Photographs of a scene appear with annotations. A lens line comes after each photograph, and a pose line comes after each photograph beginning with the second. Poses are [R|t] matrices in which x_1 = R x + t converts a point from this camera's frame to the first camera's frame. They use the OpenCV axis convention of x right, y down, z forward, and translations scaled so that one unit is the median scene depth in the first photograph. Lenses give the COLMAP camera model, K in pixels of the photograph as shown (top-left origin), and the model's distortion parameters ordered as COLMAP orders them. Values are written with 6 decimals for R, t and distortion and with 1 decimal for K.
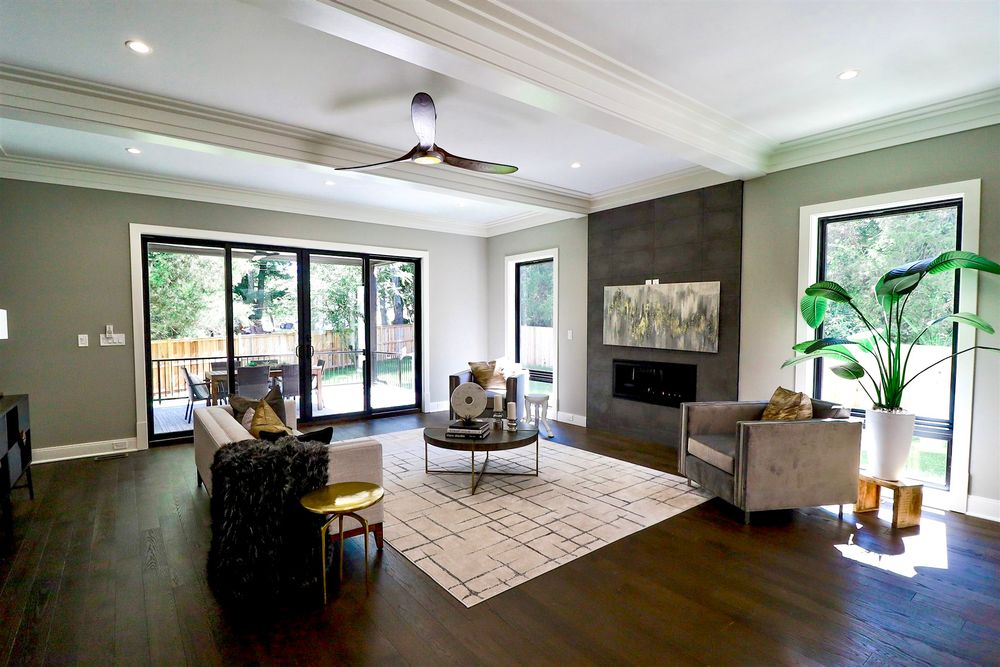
lens RADIAL K [[467.7, 0, 500.8], [0, 467.7, 336.3], [0, 0, 1]] dist [-0.012084, -0.005116]
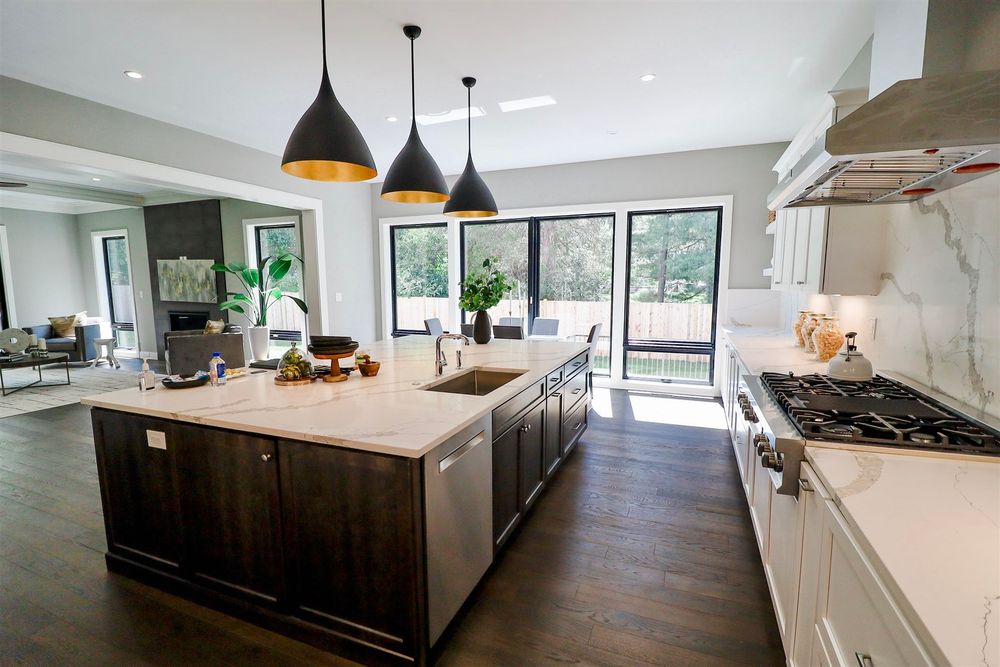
lens RADIAL K [[467.7, 0, 501.7], [0, 467.7, 337.2], [0, 0, 1]] dist [-0.012084, -0.005116]
pose [[0.875252, -0.056768, 0.480323, 0.472429], [0.018121, 0.996240, 0.084721, 0.029061], [-0.483327, -0.065448, 0.872990, -0.793093]]
